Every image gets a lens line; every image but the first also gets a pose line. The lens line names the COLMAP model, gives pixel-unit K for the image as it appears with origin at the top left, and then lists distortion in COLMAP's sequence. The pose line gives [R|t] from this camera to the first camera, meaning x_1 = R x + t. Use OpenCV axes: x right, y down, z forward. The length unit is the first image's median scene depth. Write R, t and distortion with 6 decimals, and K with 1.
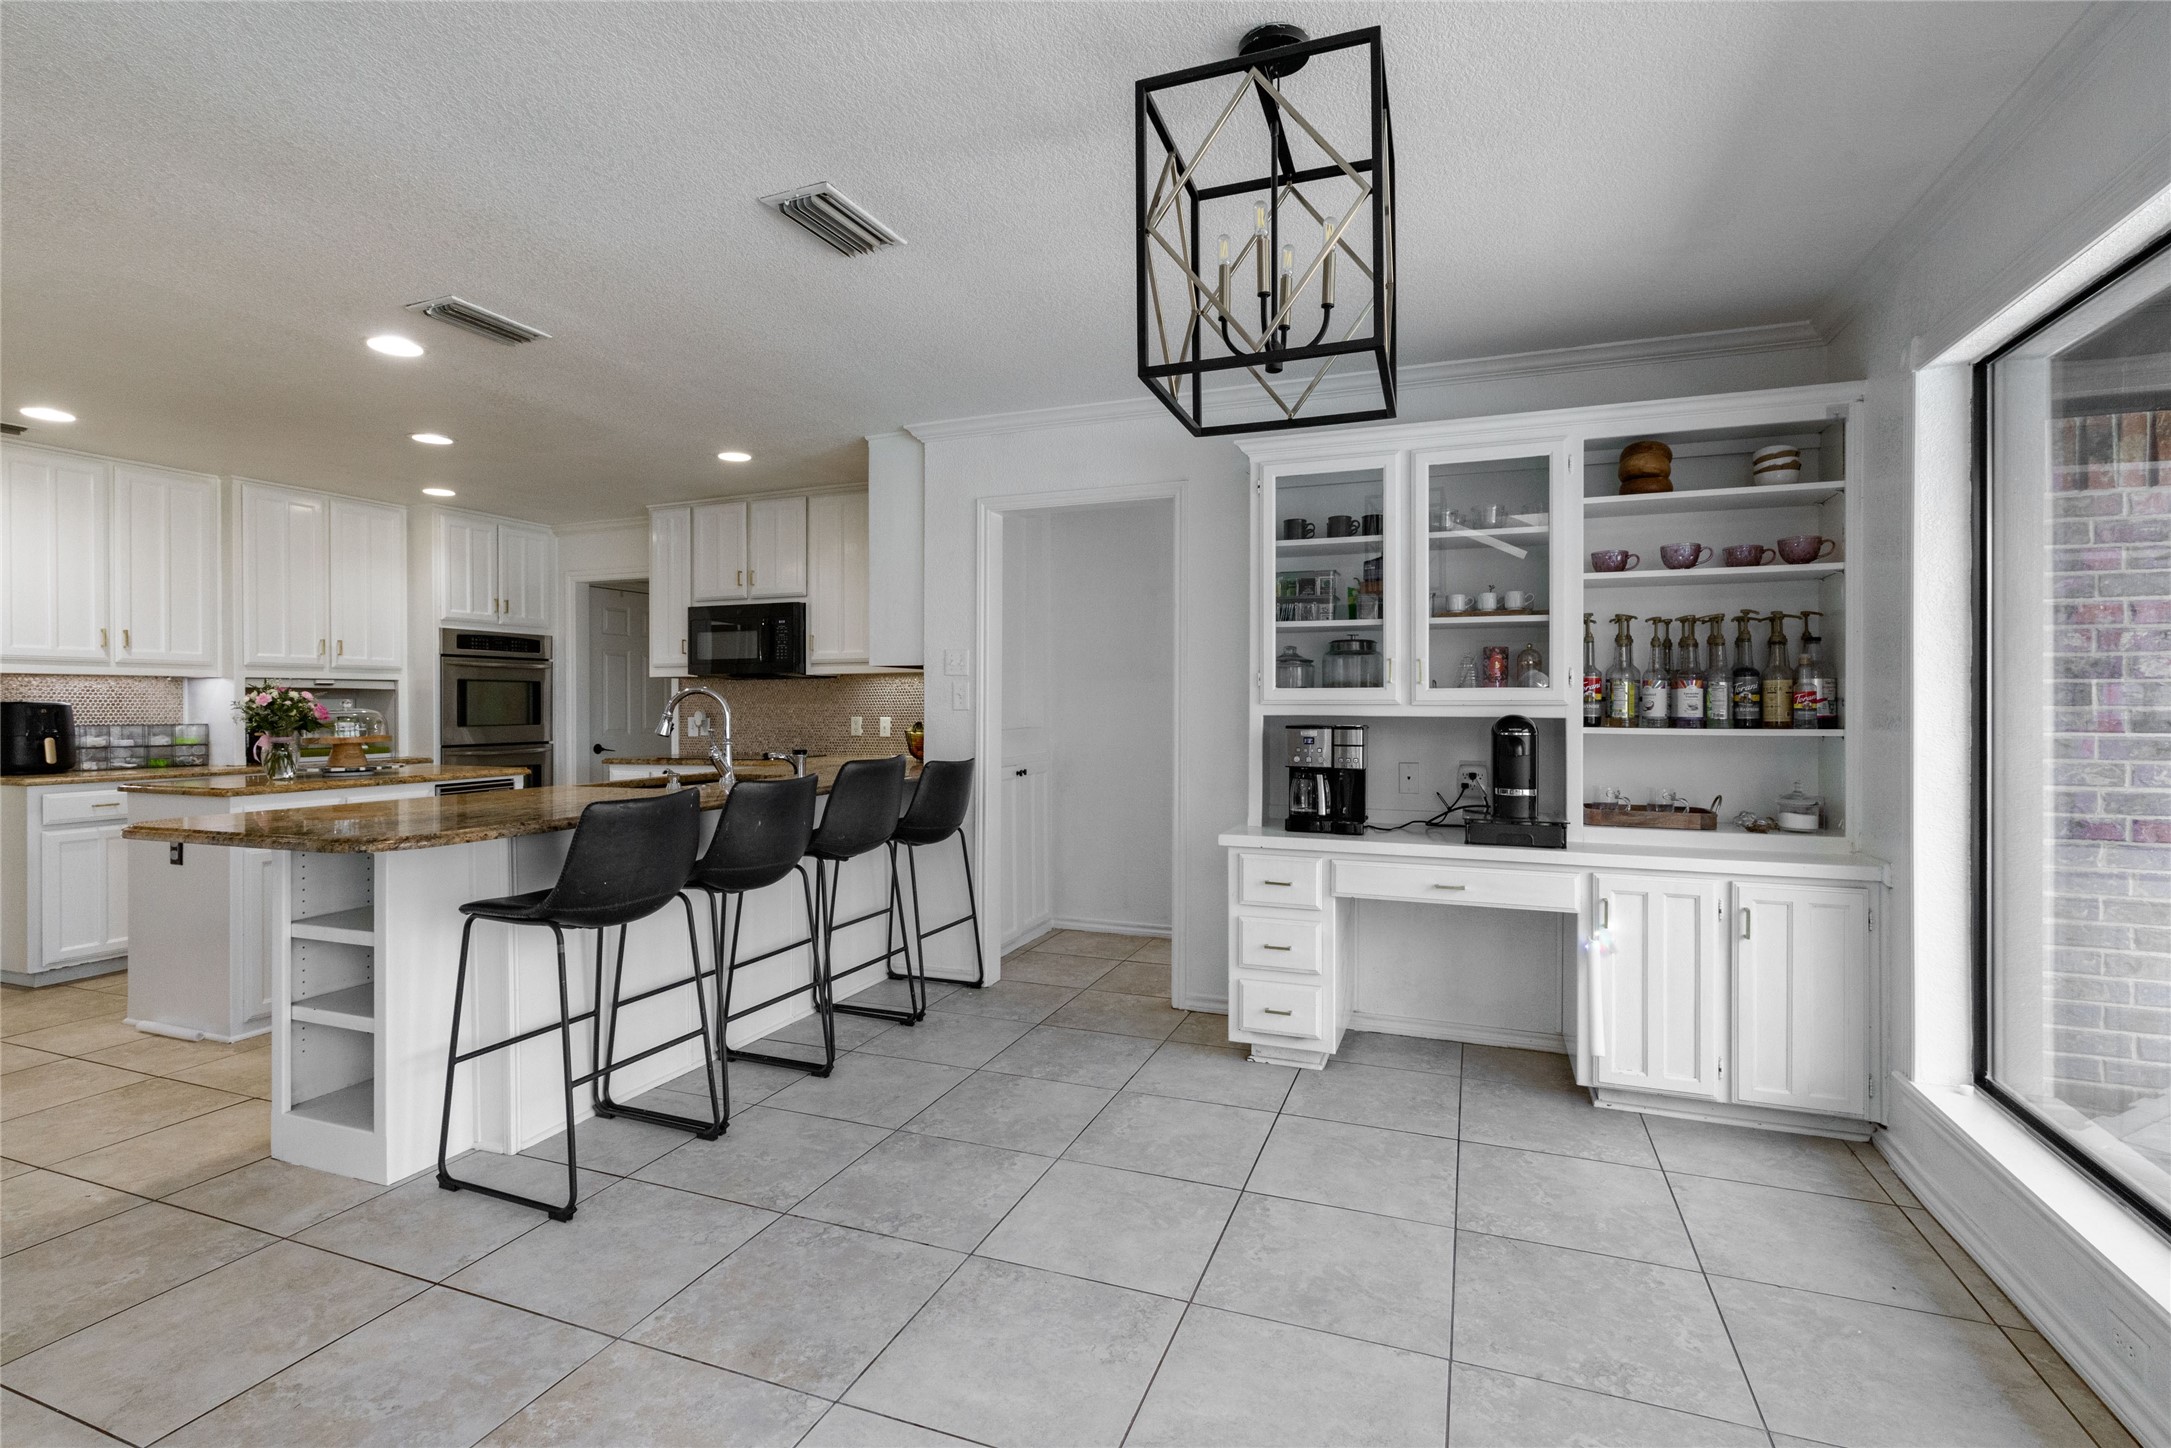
lens RADIAL K [[1000.9, 0, 1087.0], [0, 1000.9, 708.5], [0, 0, 1]] dist [0.001231, 0.001303]
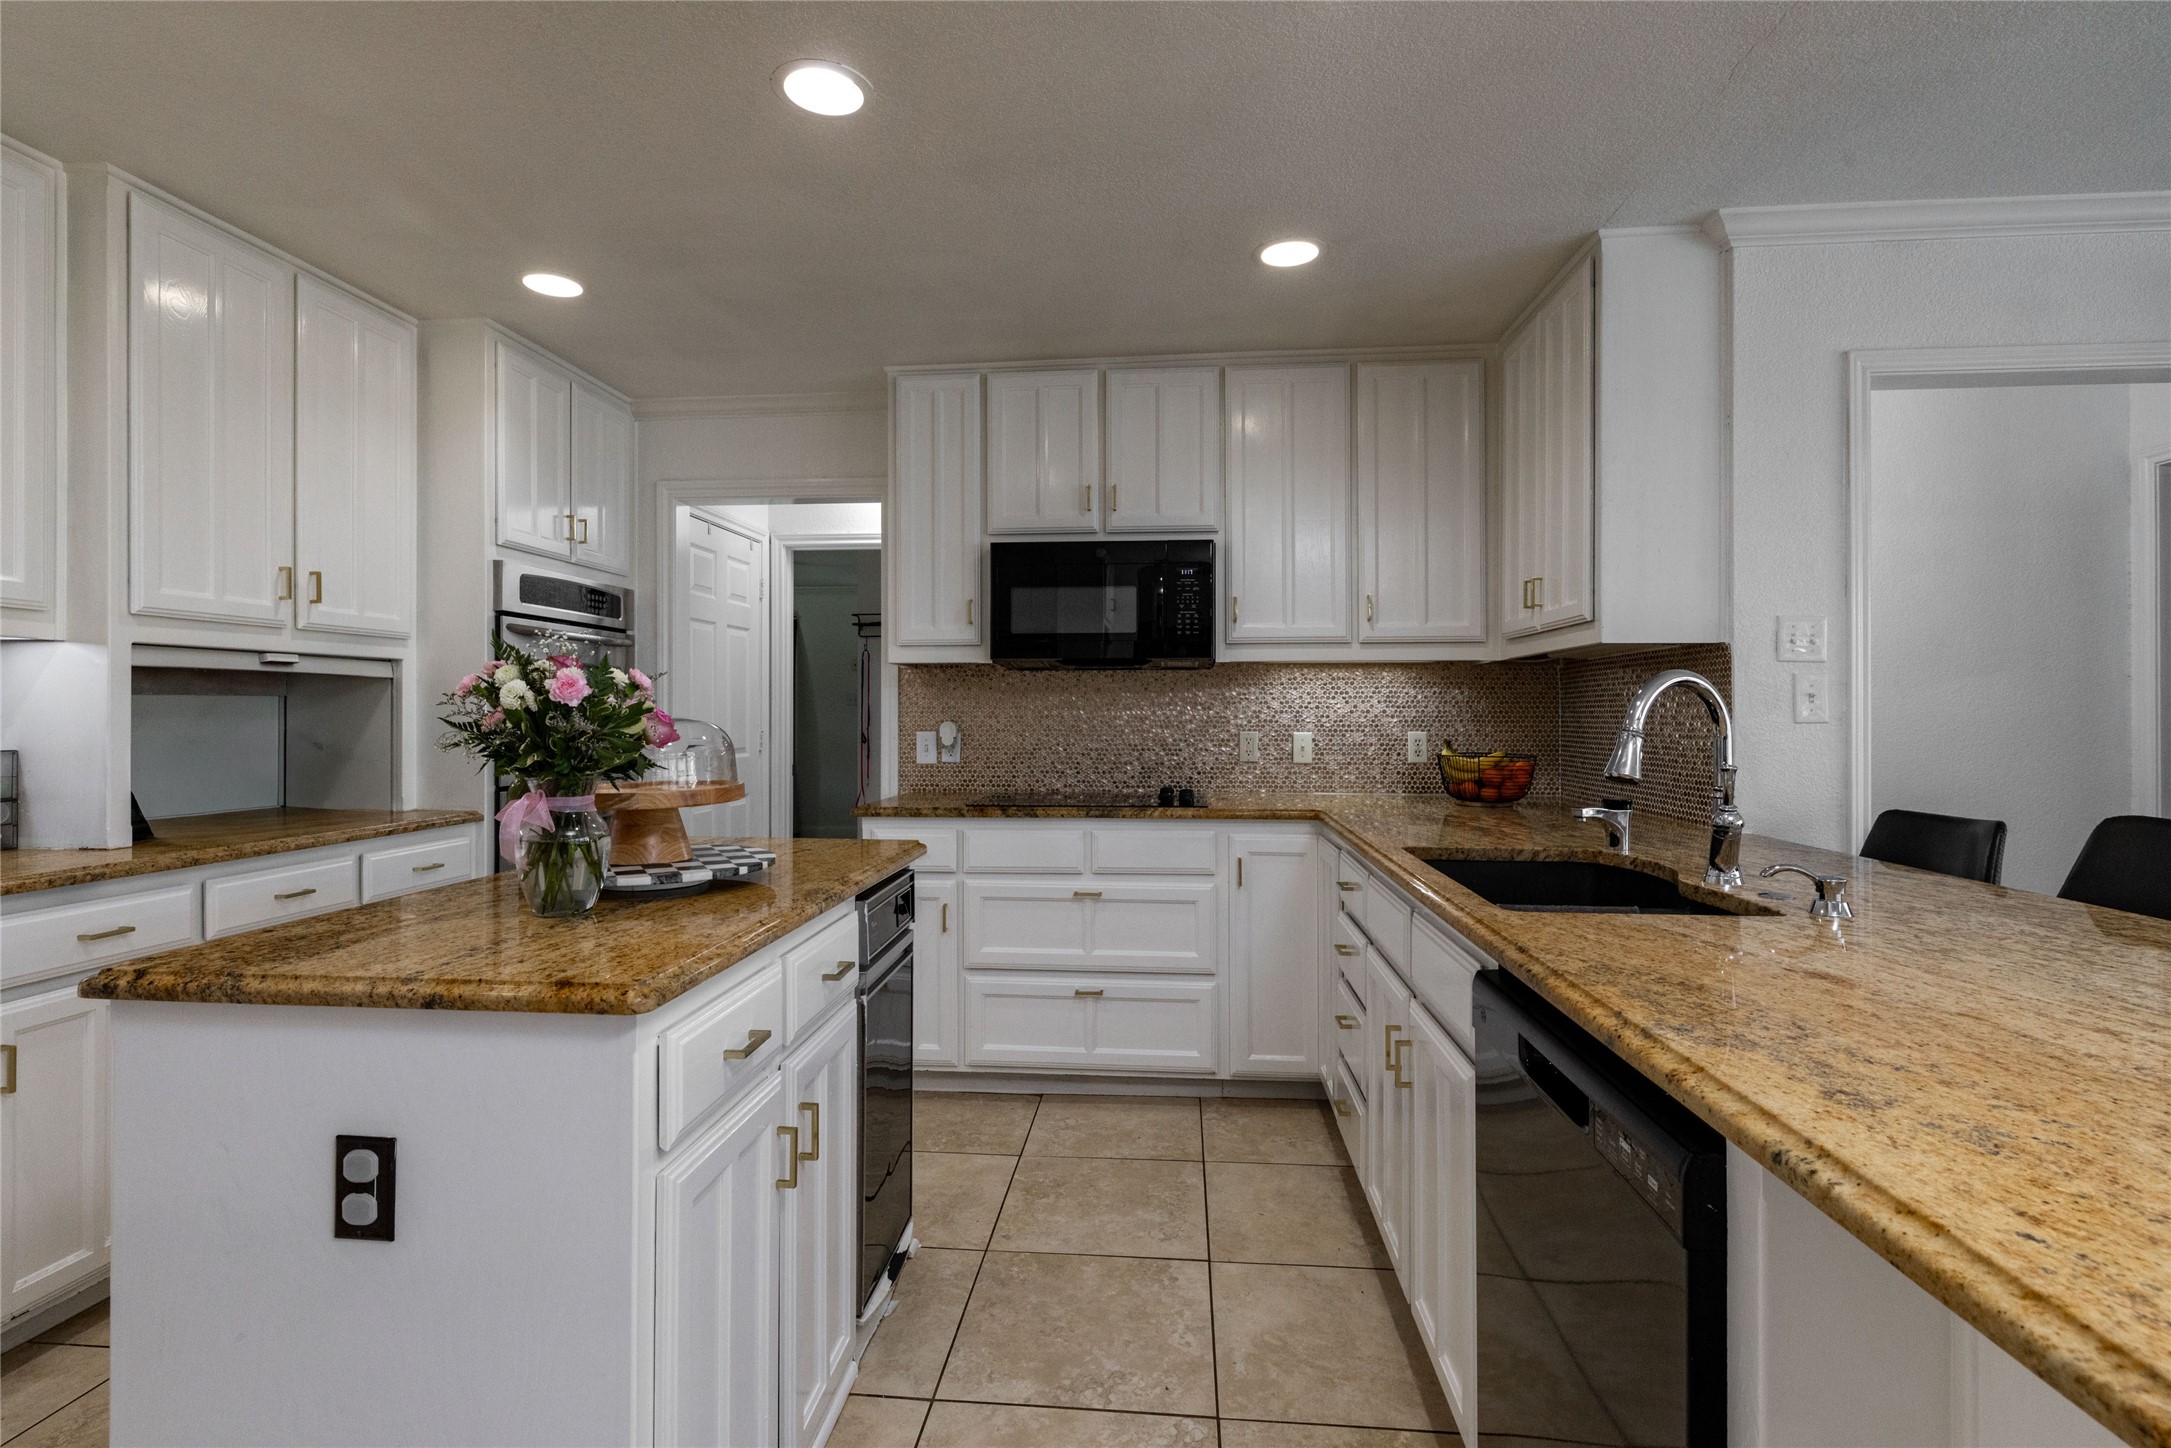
lens RADIAL K [[1013.2, 0, 1089.2], [0, 1013.2, 713.9], [0, 0, 1]] dist [-0.002288, 0.000402]
pose [[0.961016, 0.004227, 0.276459, -0.611417], [-0.003174, 0.999986, -0.004258, 0.000408], [-0.276473, 0.003215, 0.961016, 0.507926]]
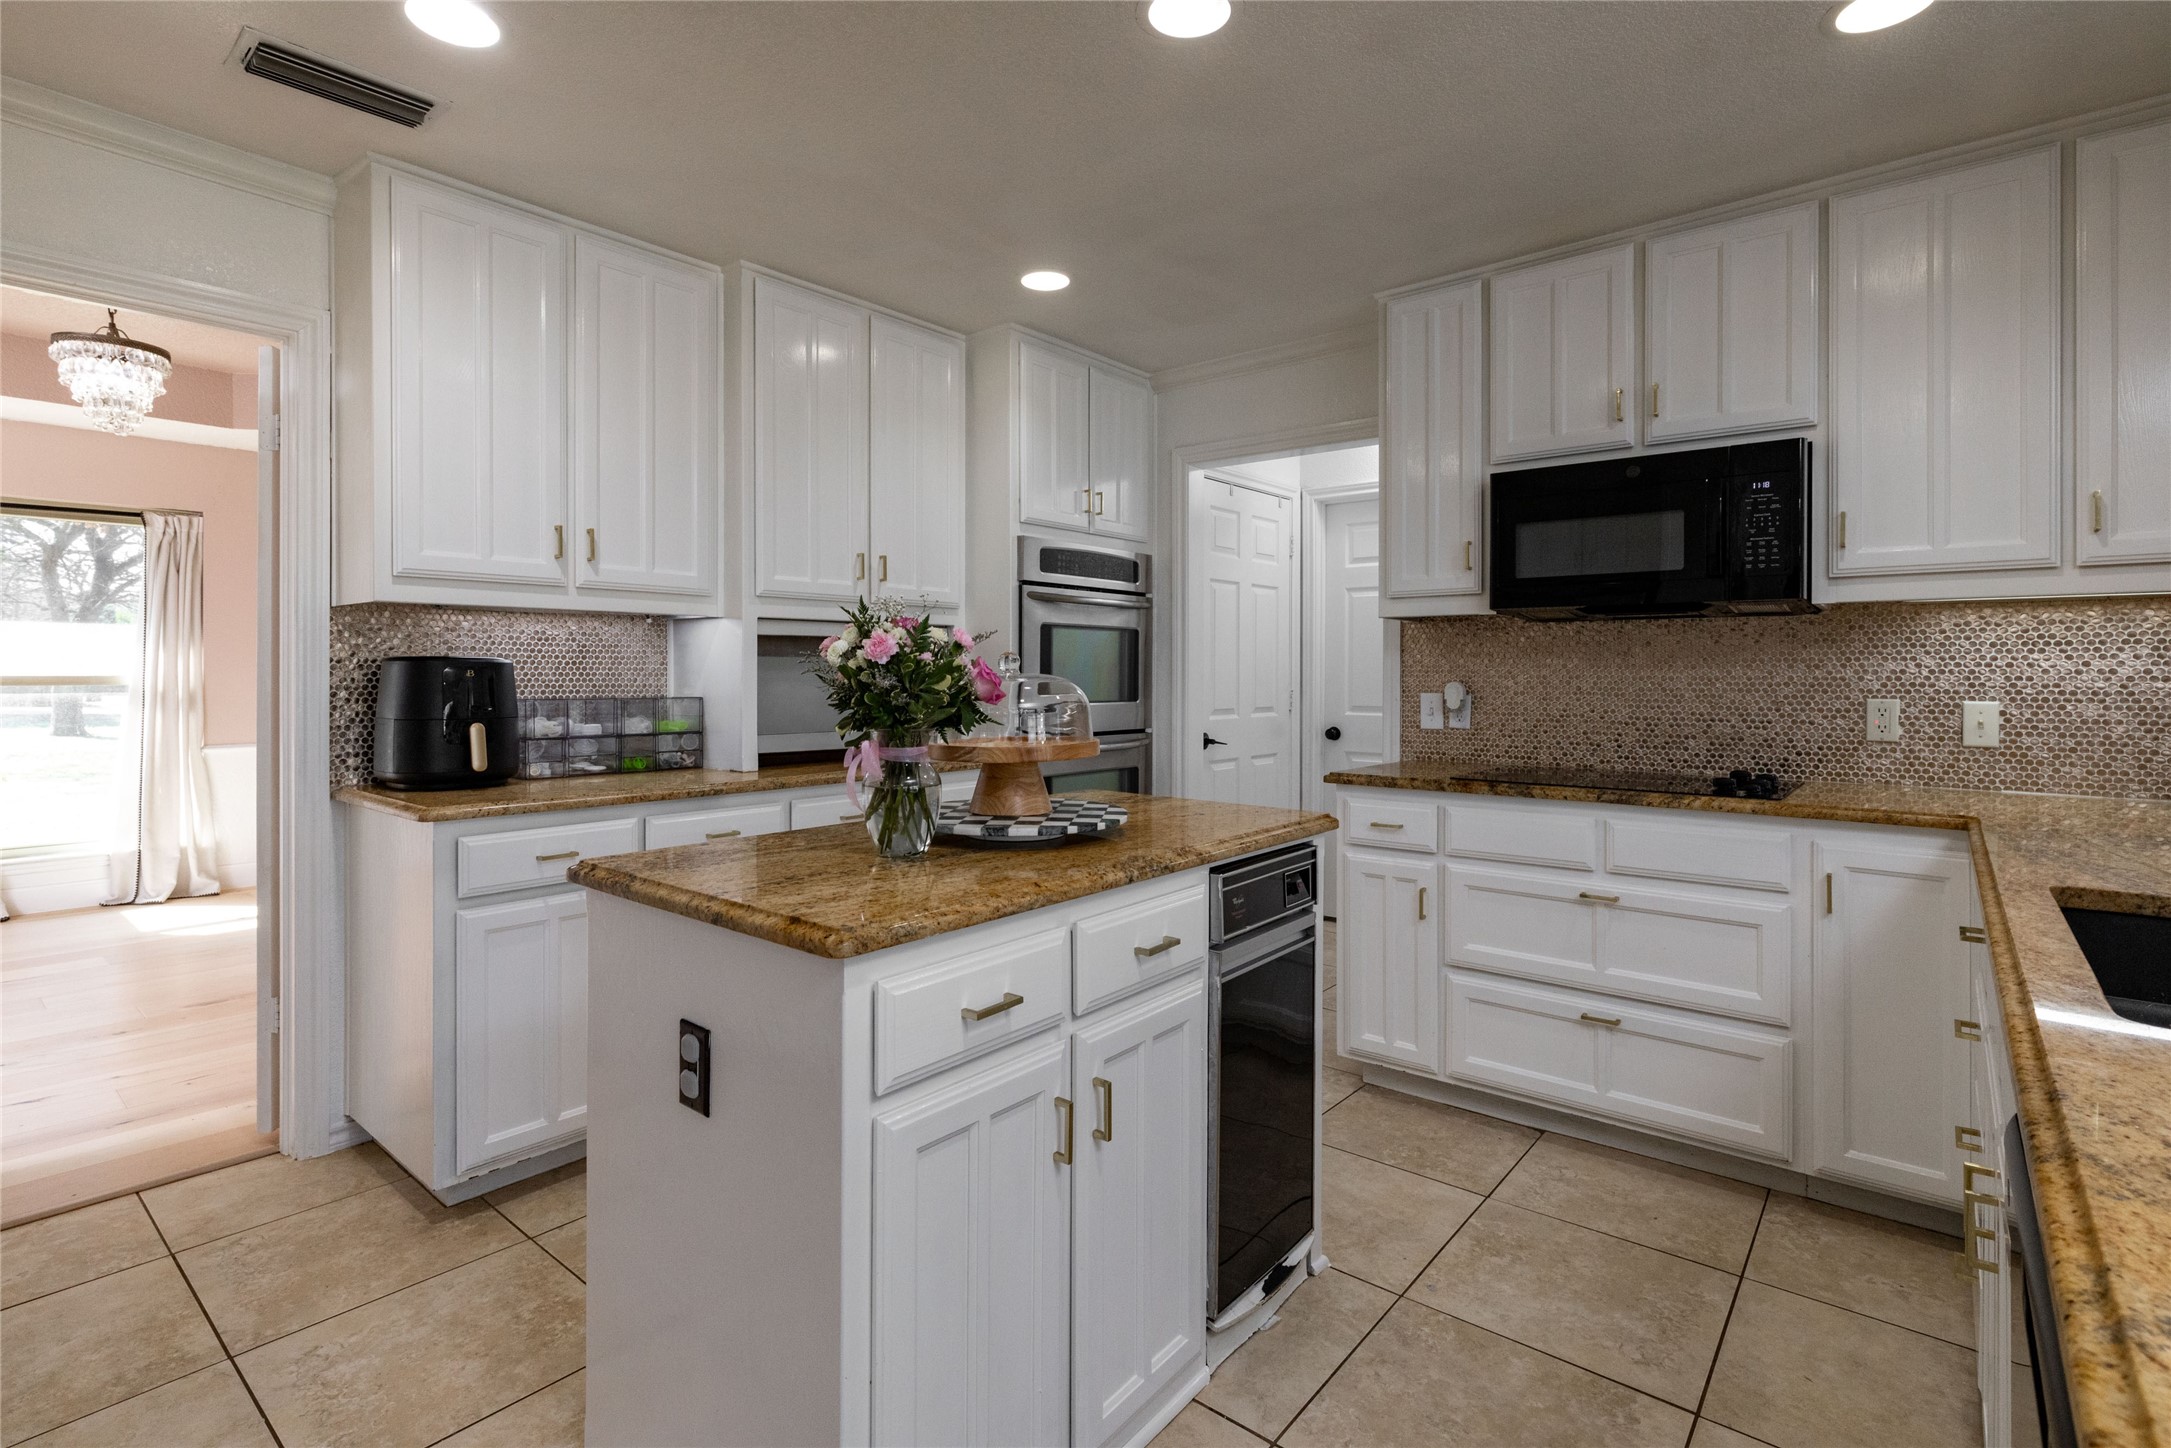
lens RADIAL K [[1030.8, 0, 1084.5], [0, 1030.8, 678.5], [0, 0, 1]] dist [-0.000184, 0.000544]
pose [[0.948350, 0.008879, -0.317103, -0.515968], [-0.008105, 0.999960, 0.003762, 0.000316], [0.317123, -0.000997, 0.948384, 0.543683]]
